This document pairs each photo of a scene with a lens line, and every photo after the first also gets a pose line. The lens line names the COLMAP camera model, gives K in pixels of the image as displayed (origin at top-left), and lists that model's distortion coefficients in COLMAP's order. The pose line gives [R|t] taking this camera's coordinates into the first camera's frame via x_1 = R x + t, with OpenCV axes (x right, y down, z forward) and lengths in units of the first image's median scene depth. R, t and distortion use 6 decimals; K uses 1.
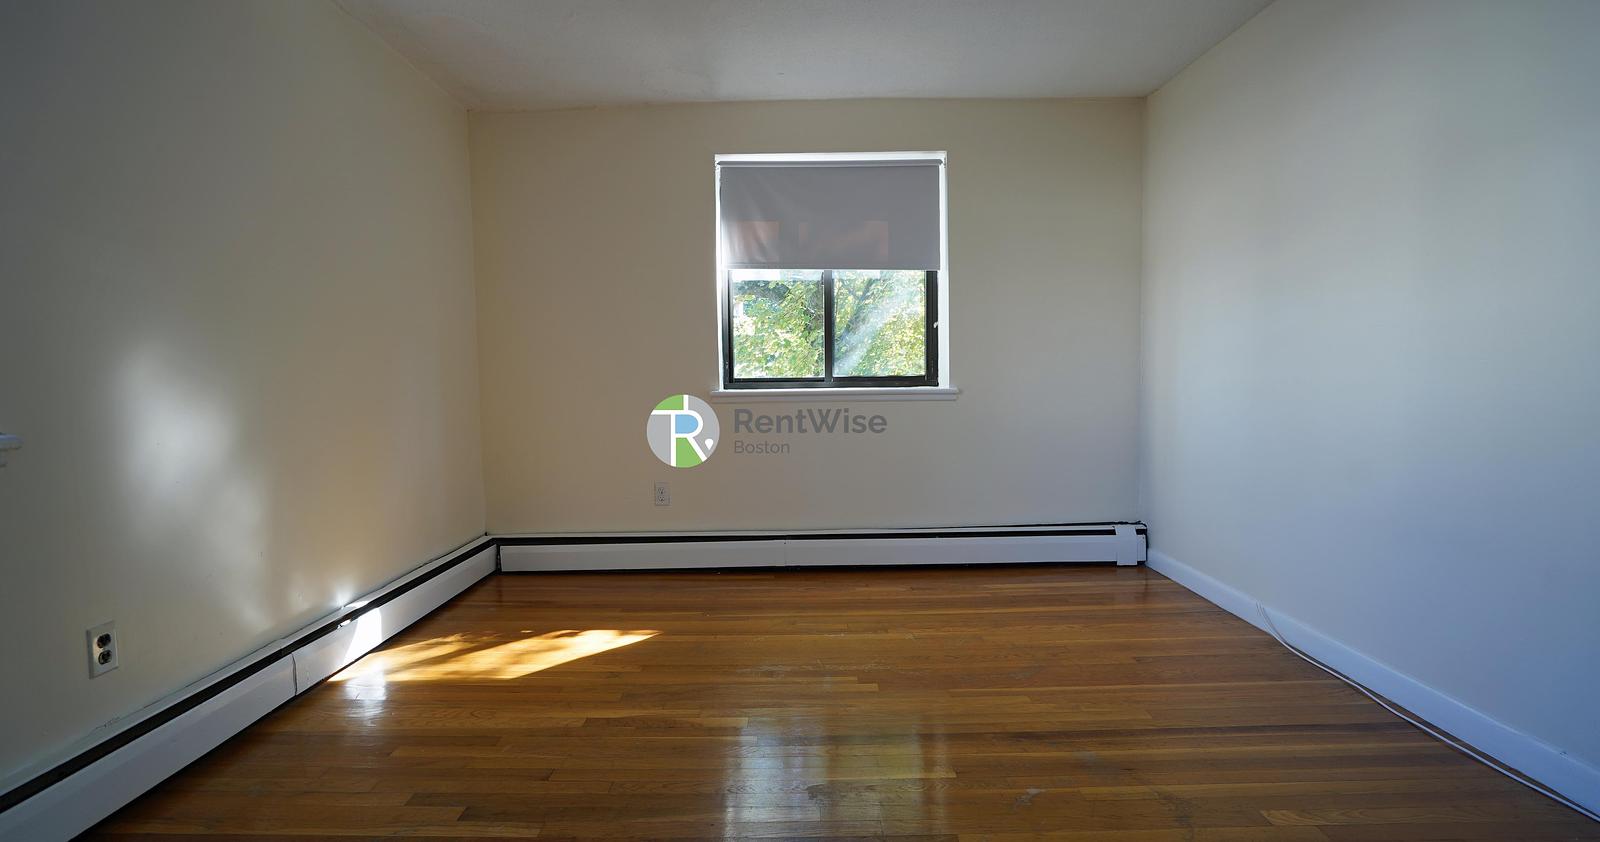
lens RADIAL K [[746.5, 0, 800.0], [0, 746.5, 421.0], [0, 0, 1]] dist [-0.062823, 0.025469]
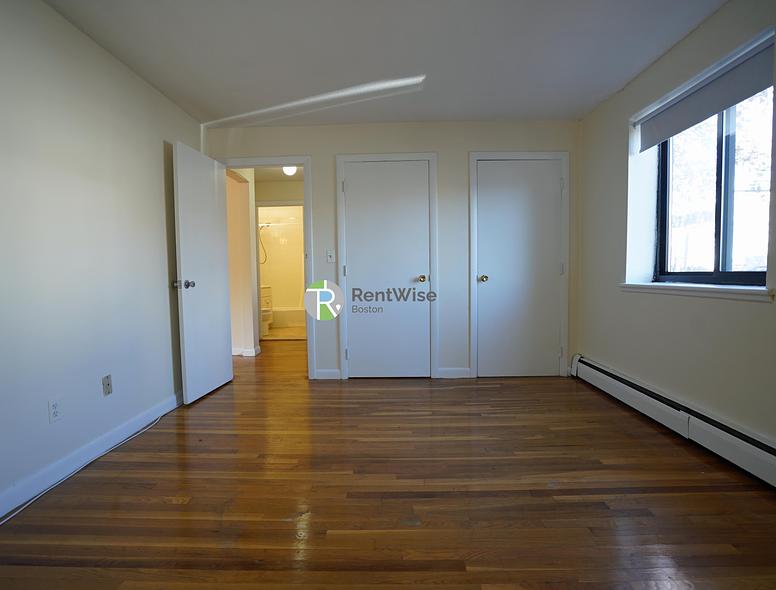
lens RADIAL K [[409.2, 0, 384.4], [0, 409.2, 295.5], [0, 0, 1]] dist [-0.062026, 0.028471]
pose [[-0.999563, 0.027645, 0.010448, 0.034105], [0.028759, 0.991305, 0.128406, -0.062657], [-0.006807, 0.128650, -0.991667, 0.913869]]
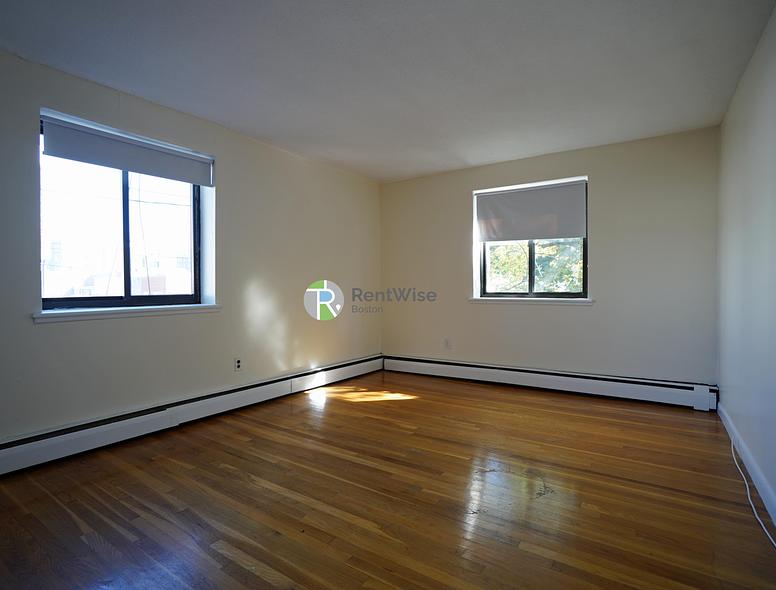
lens RADIAL K [[409.2, 0, 384.4], [0, 409.2, 295.5], [0, 0, 1]] dist [-0.062026, 0.028471]
pose [[0.830112, 0.021909, -0.557167, 0.361841], [-0.045467, 0.998560, -0.028474, -0.001429], [0.555740, 0.048969, 0.829912, -0.142125]]
